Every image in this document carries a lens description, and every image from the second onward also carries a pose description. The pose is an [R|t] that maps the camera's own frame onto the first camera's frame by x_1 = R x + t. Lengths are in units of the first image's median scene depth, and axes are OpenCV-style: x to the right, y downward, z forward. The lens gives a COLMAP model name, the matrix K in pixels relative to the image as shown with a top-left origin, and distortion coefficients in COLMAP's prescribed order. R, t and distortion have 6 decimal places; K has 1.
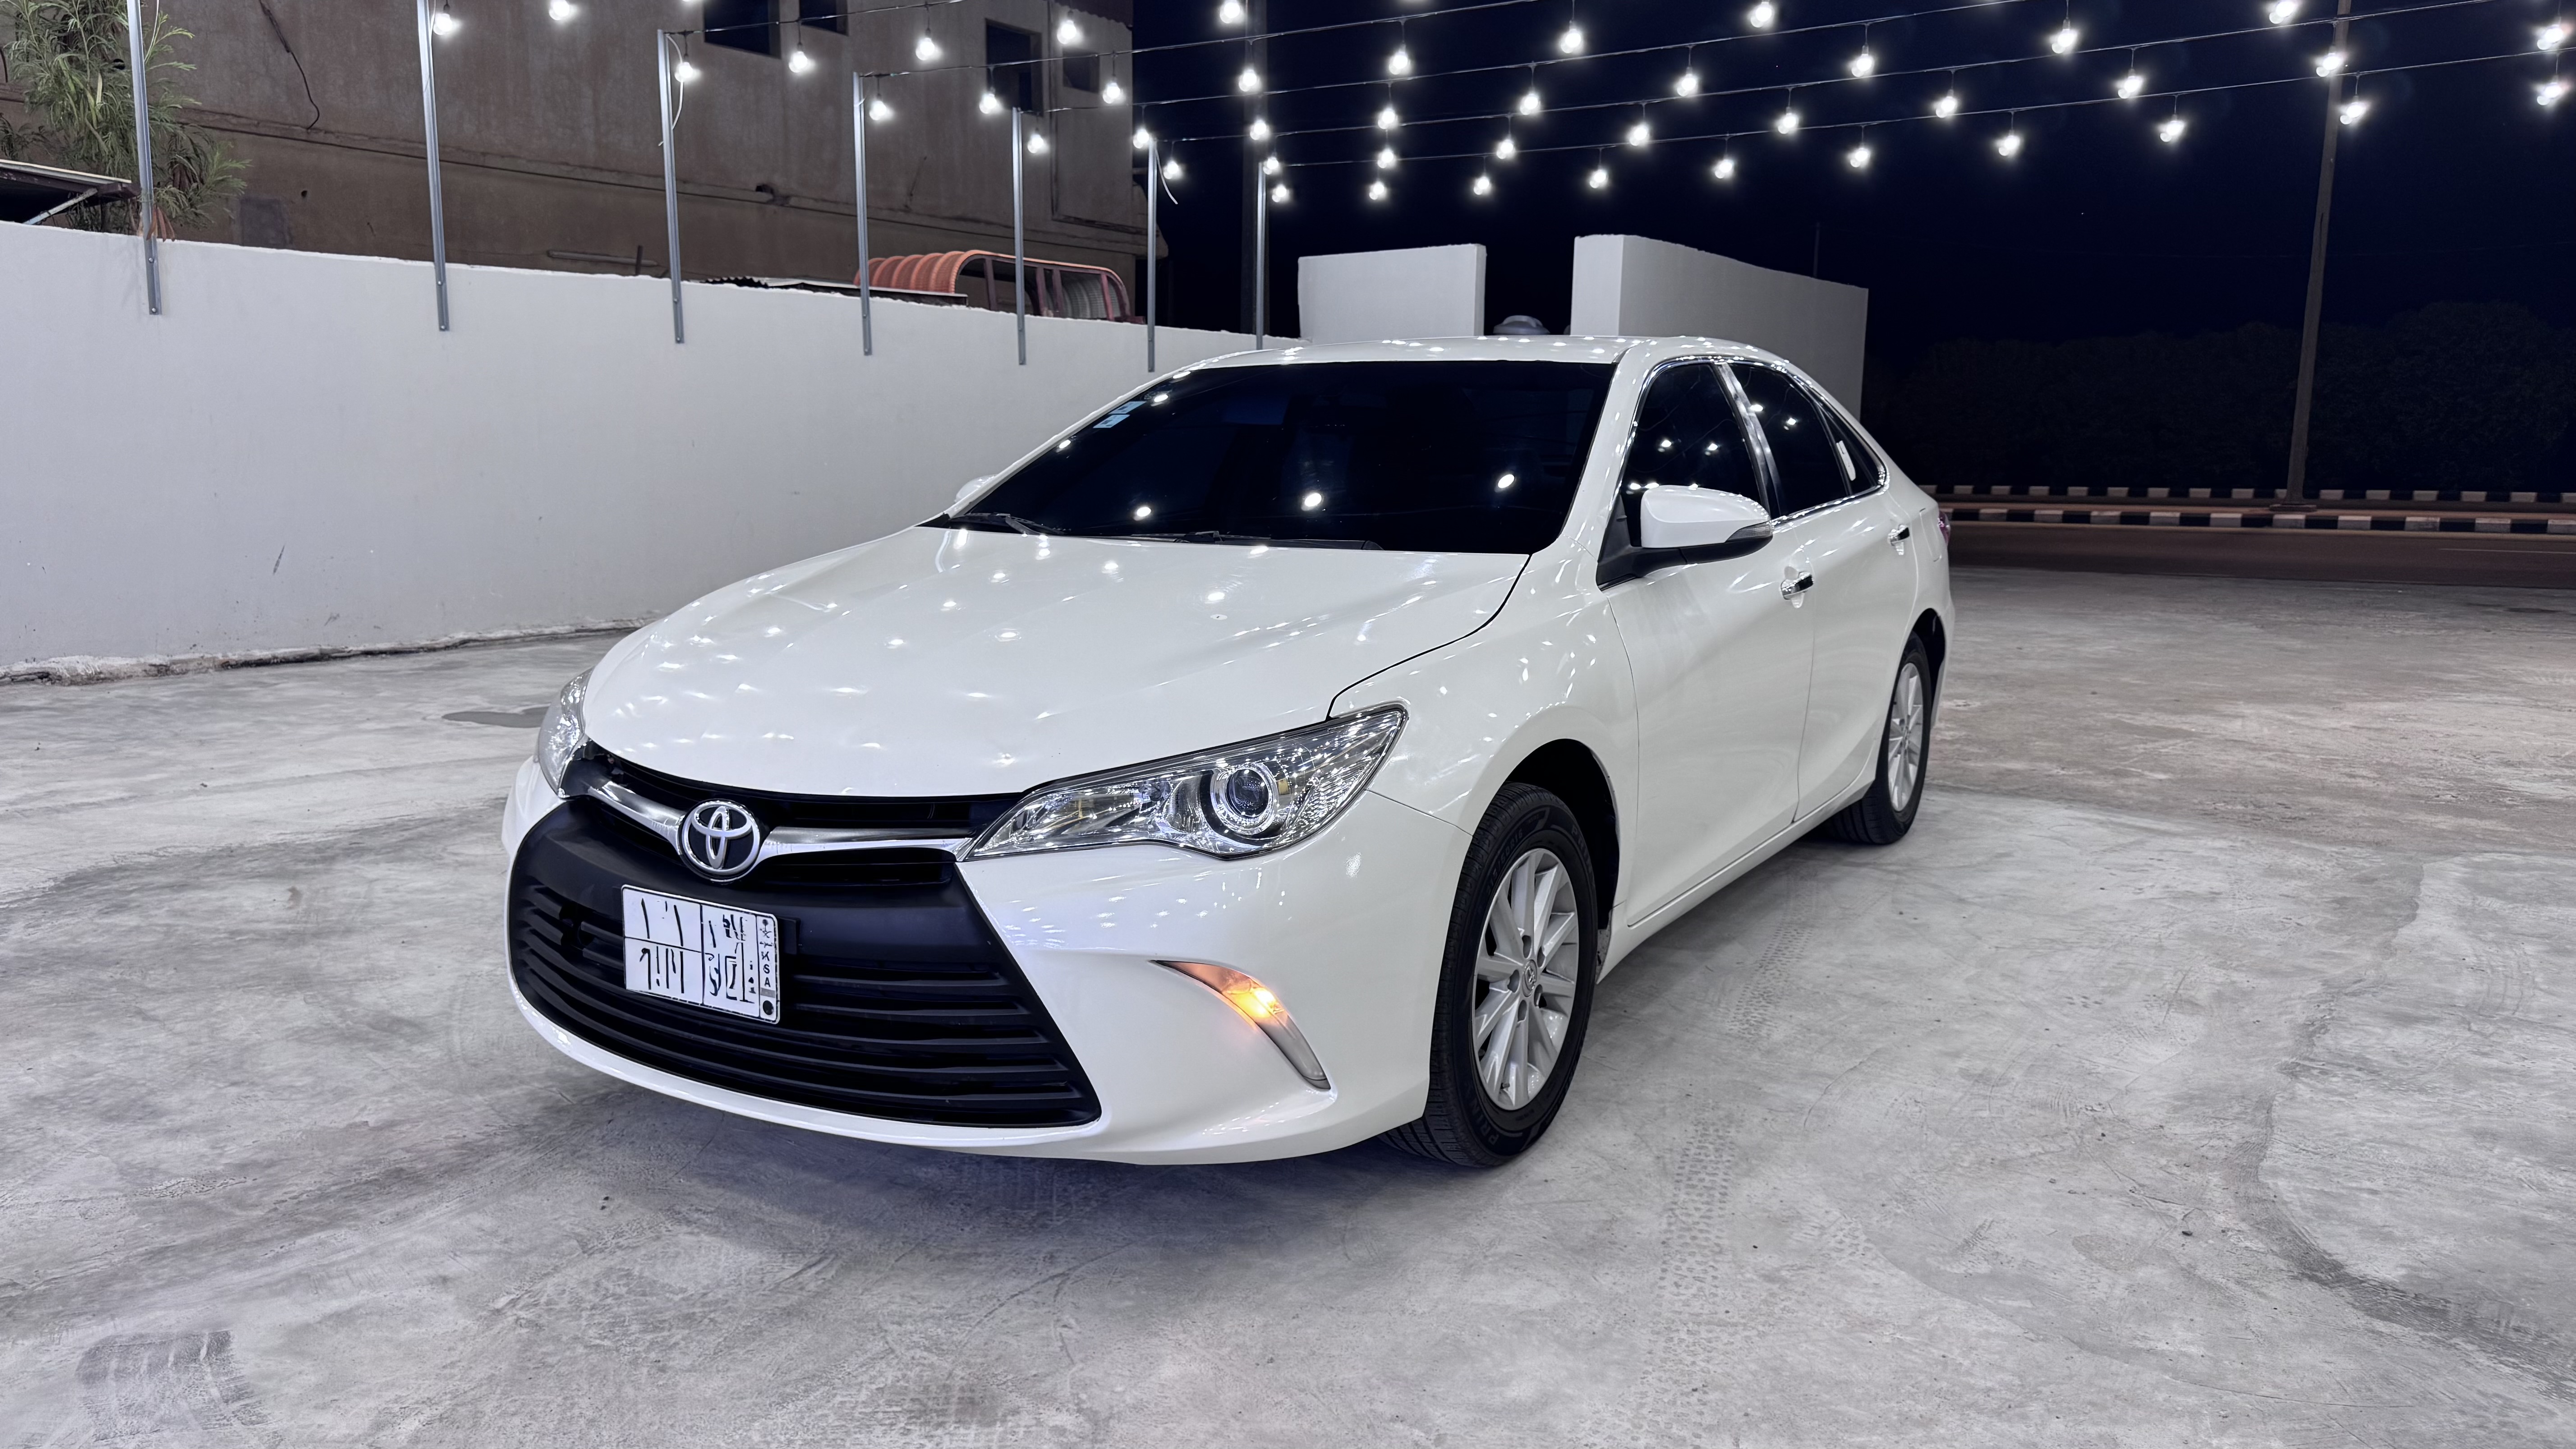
lens RADIAL K [[1813.0, 0, 1280.0], [0, 1813.0, 708.9], [0, 0, 1]] dist [0.047220, -0.061634]
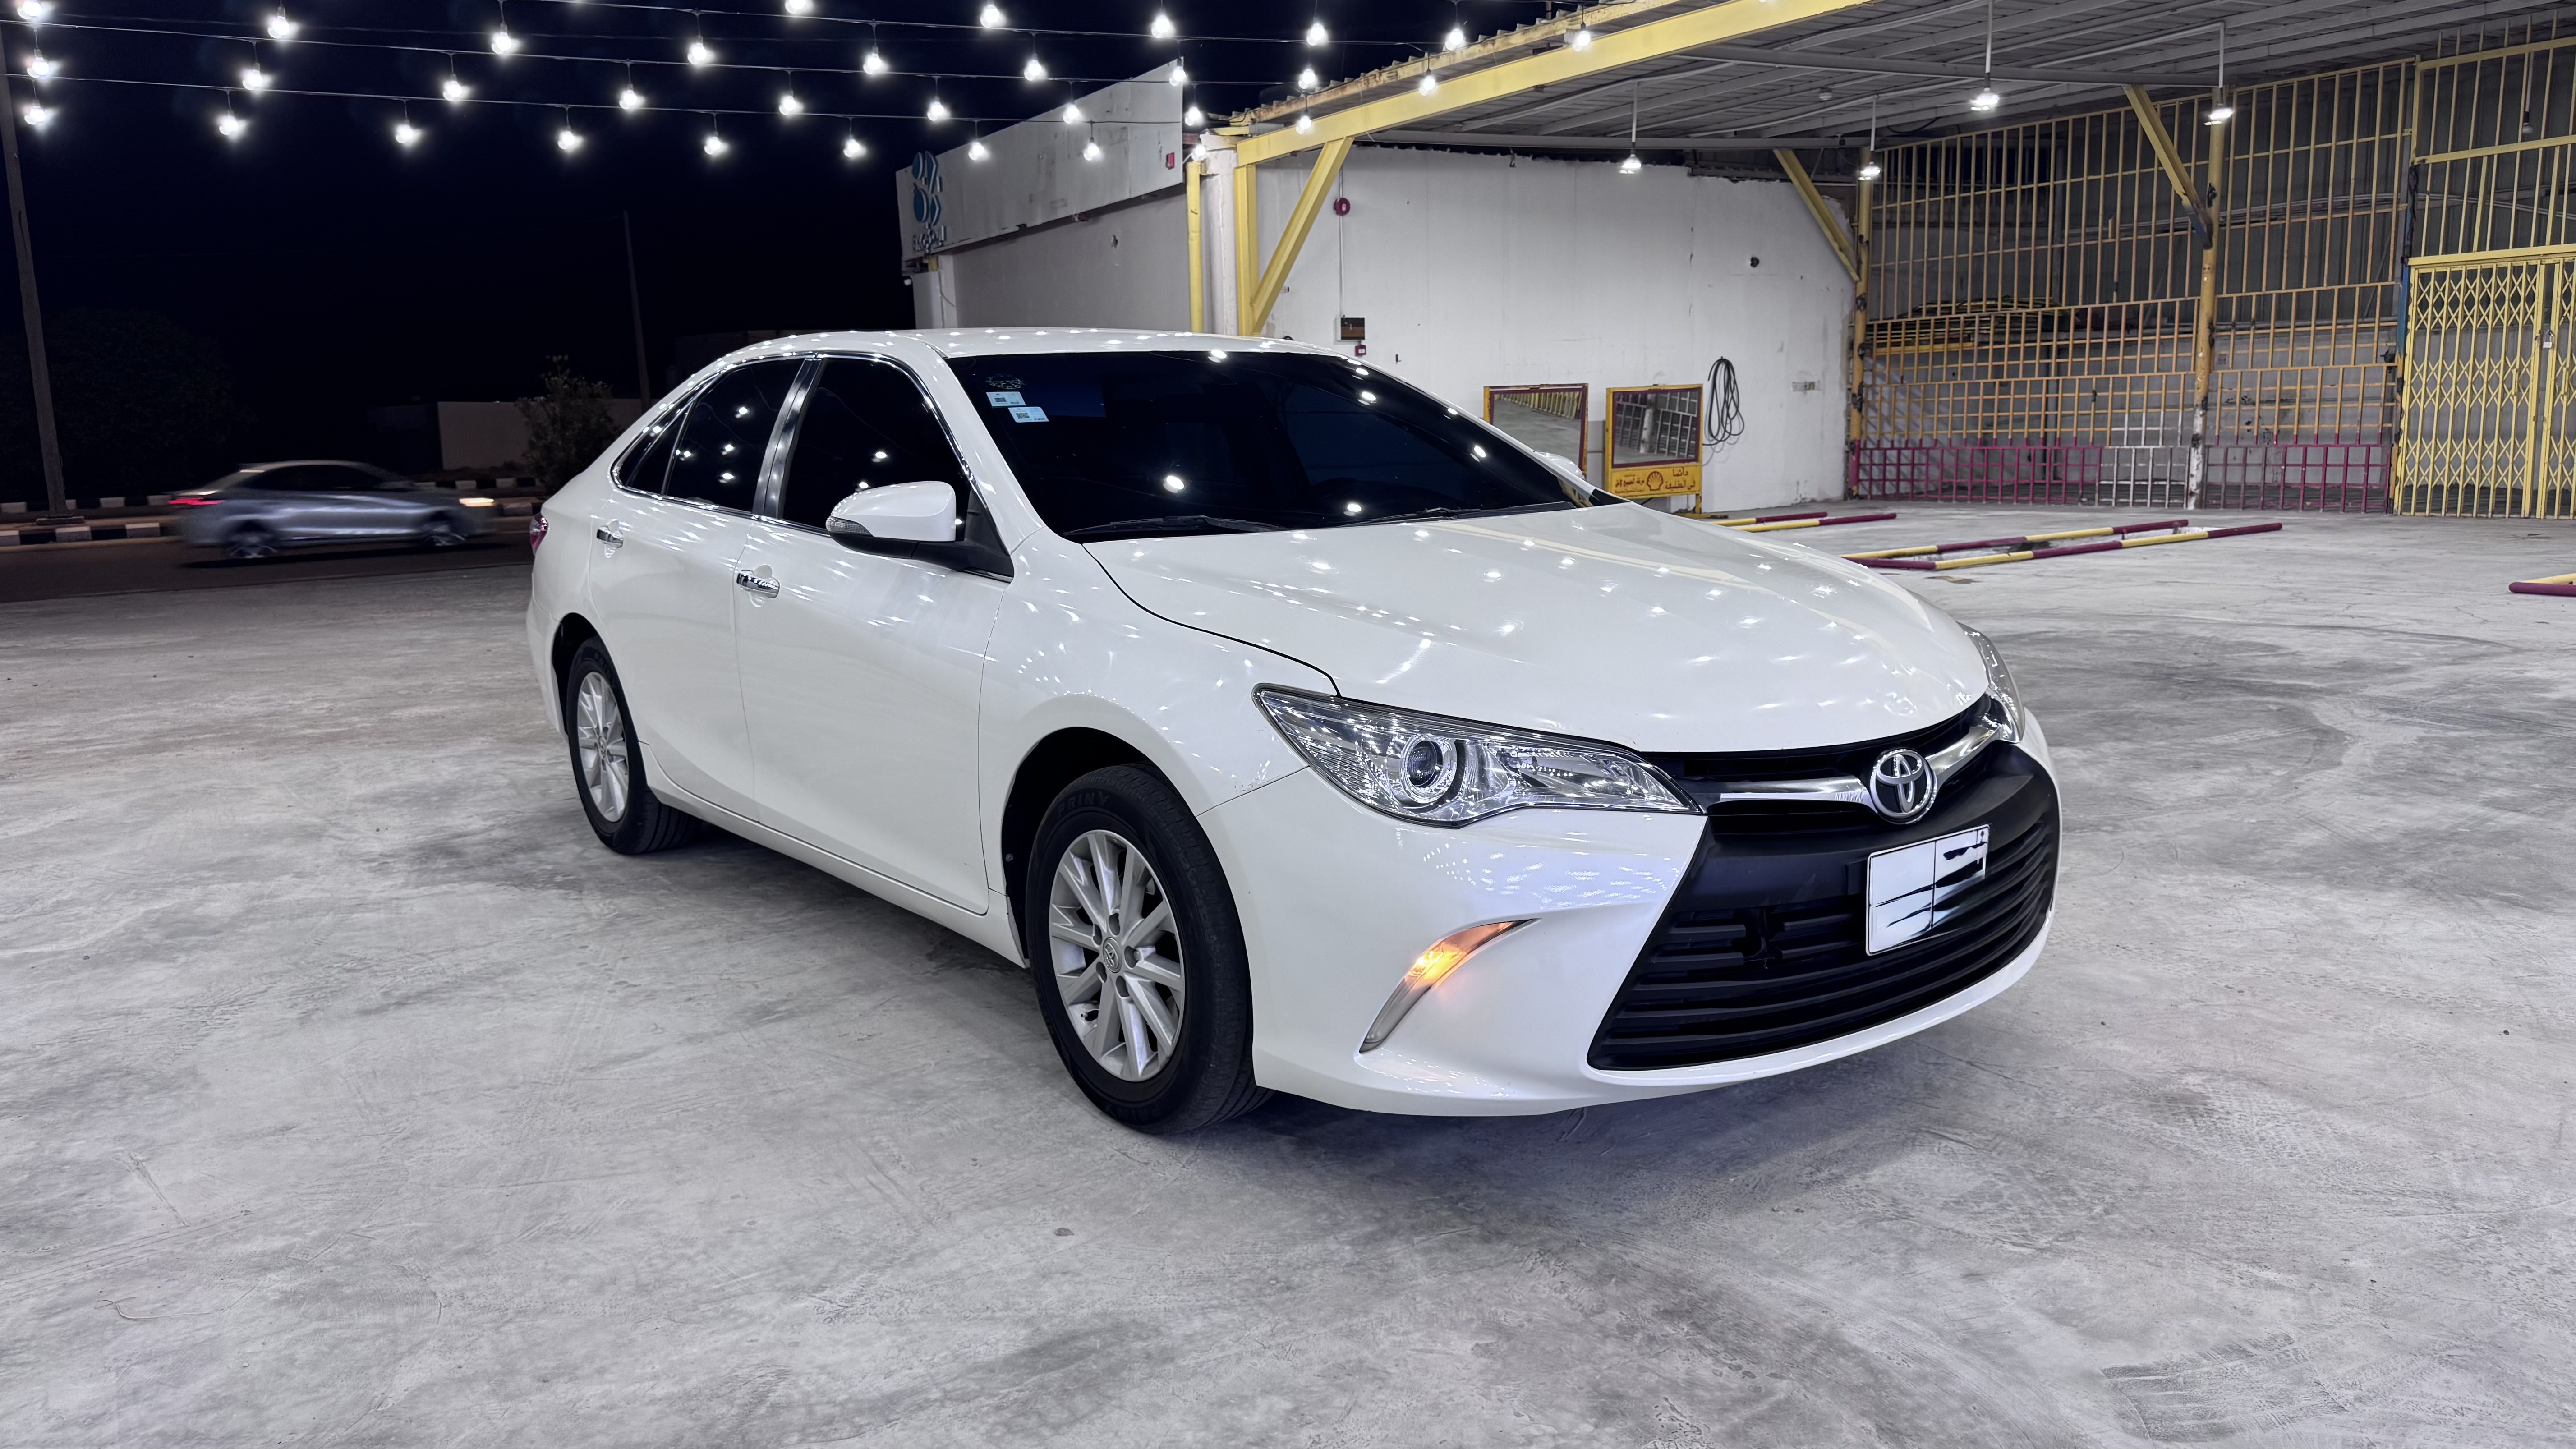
lens RADIAL K [[1813.0, 0, 1280.9], [0, 1813.0, 739.8], [0, 0, 1]] dist [0.047220, -0.061634]
pose [[0.367104, -0.183486, 0.911903, -1.171551], [0.171555, 0.976889, 0.127499, -0.127226], [-0.914223, 0.109636, 0.390098, 0.757372]]
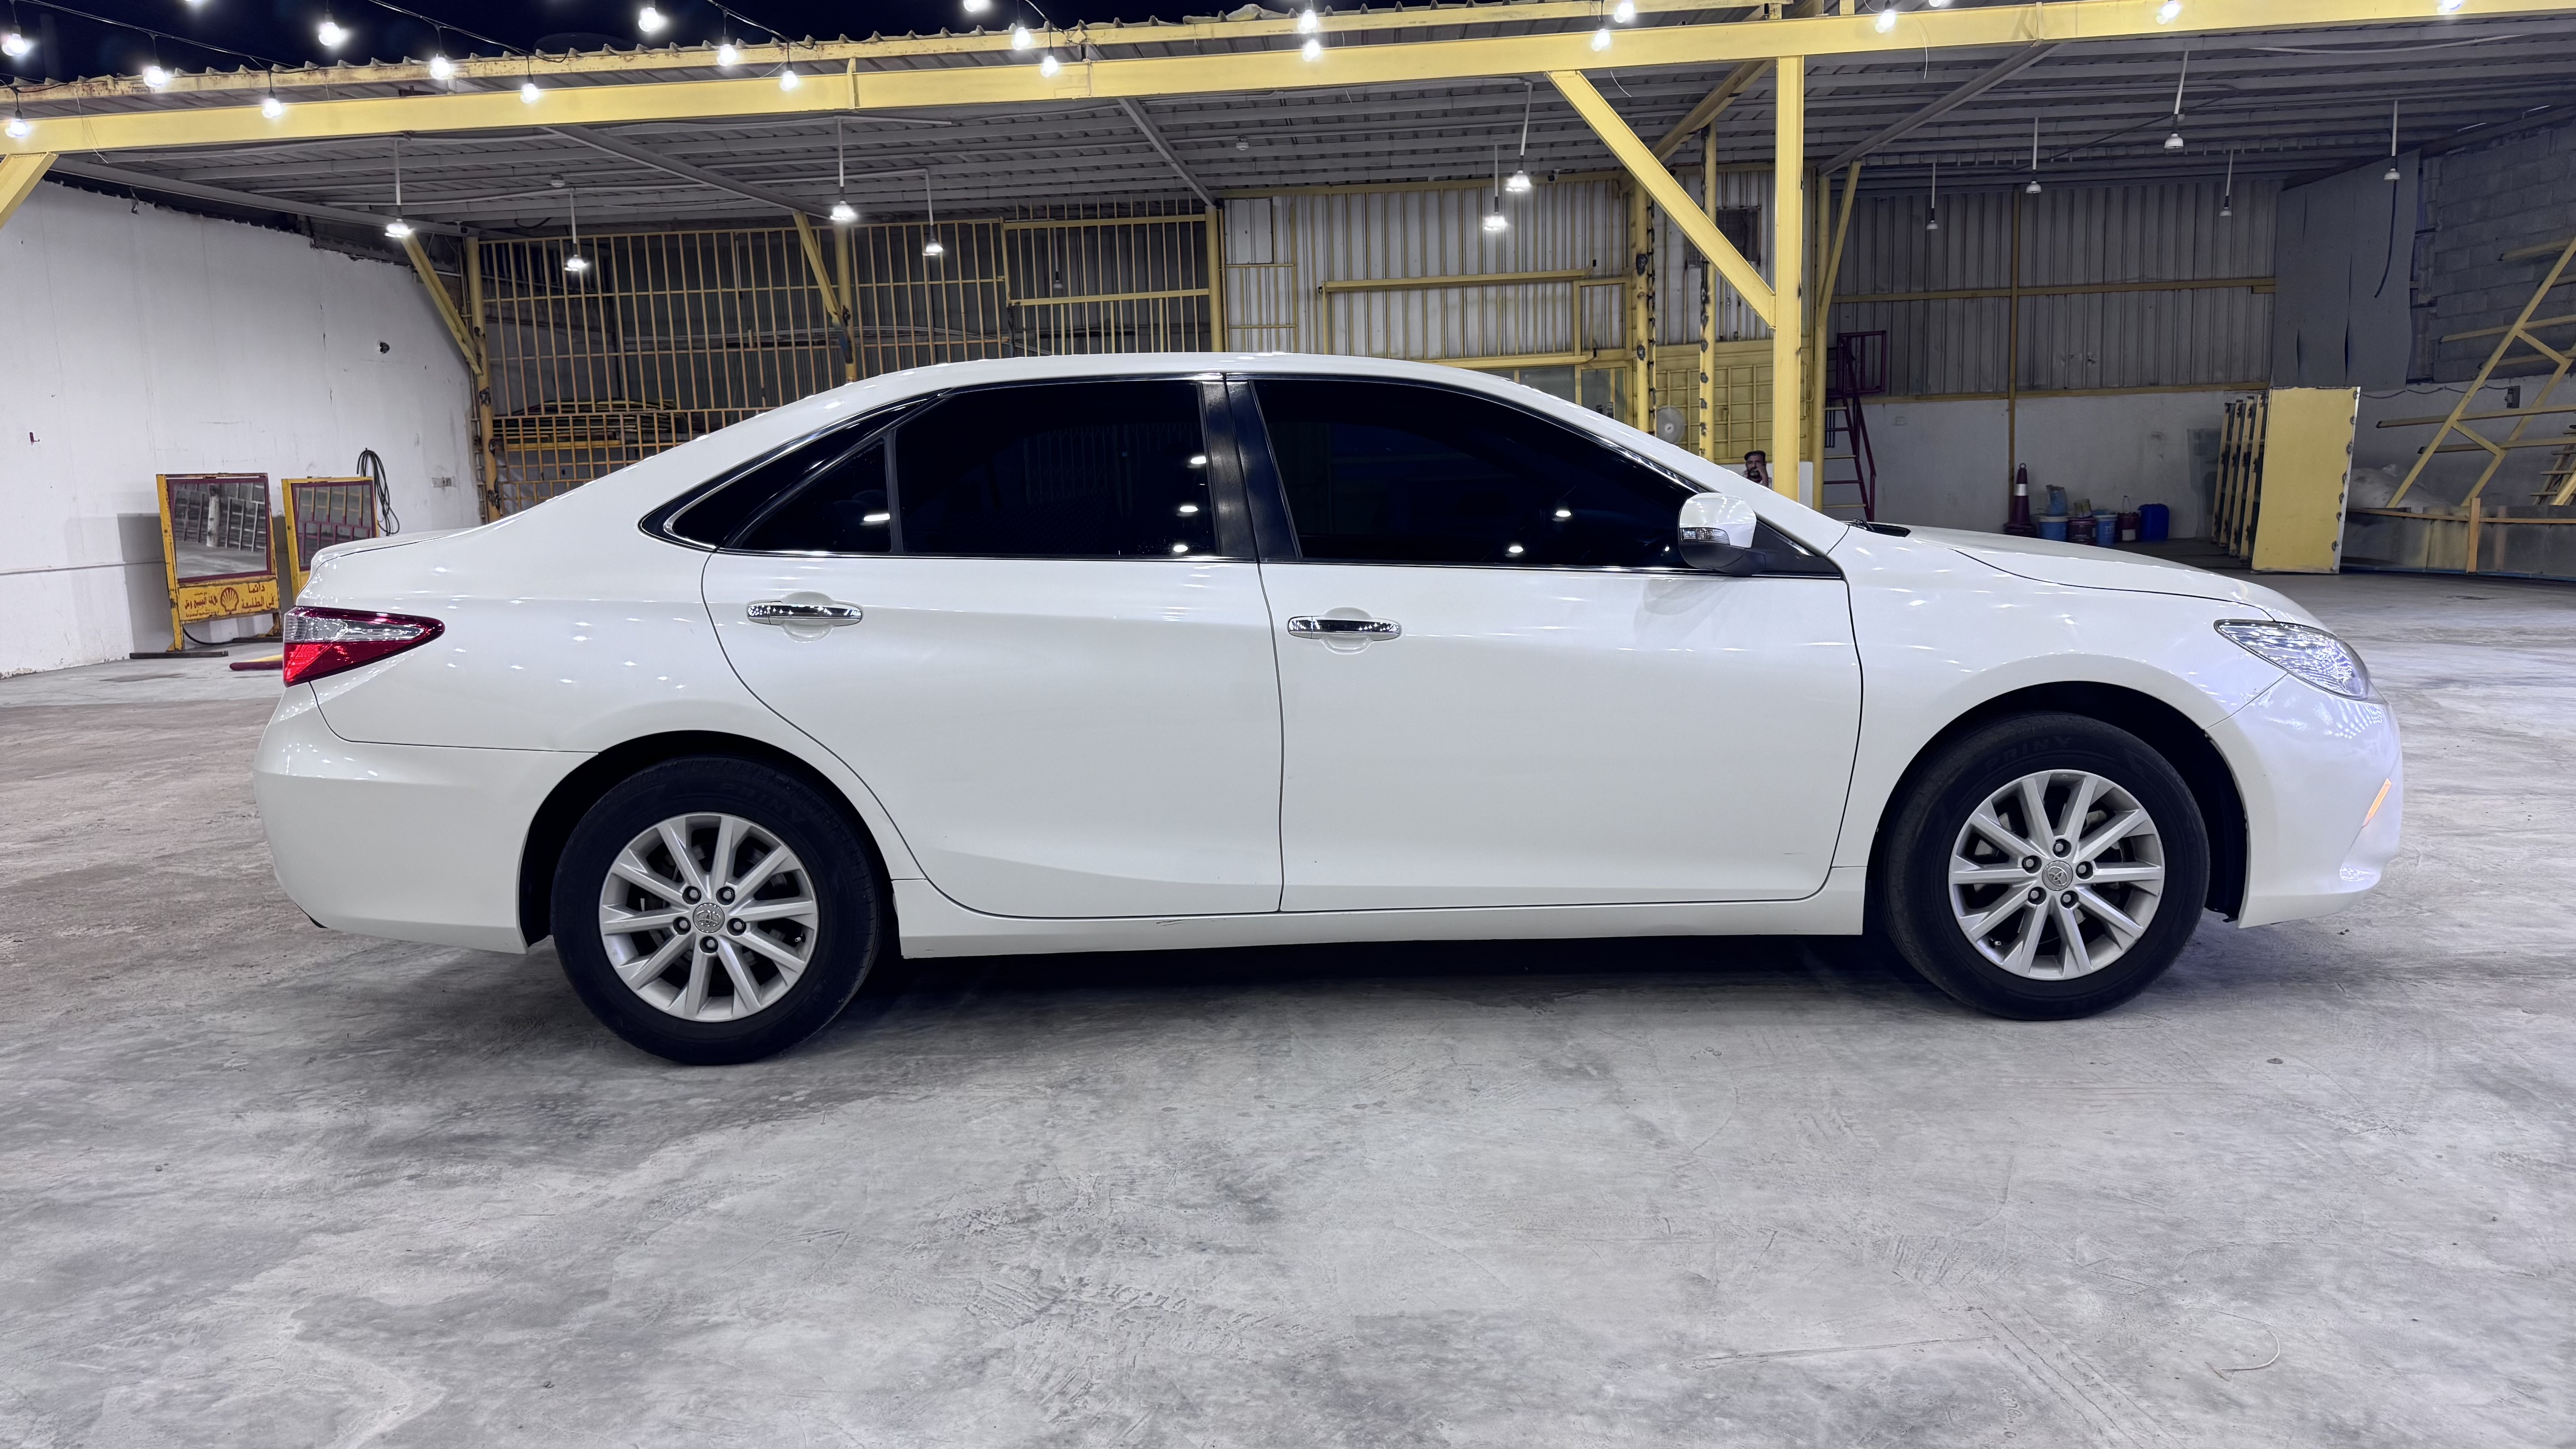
lens RADIAL K [[1813.0, 0, 1275.2], [0, 1813.0, 740.8], [0, 0, 1]] dist [0.047220, -0.061634]
pose [[-0.525122, -0.116161, 0.843062, -1.047622], [0.156321, 0.960619, 0.229727, -0.333019], [-0.836547, 0.252423, -0.486284, 2.196236]]
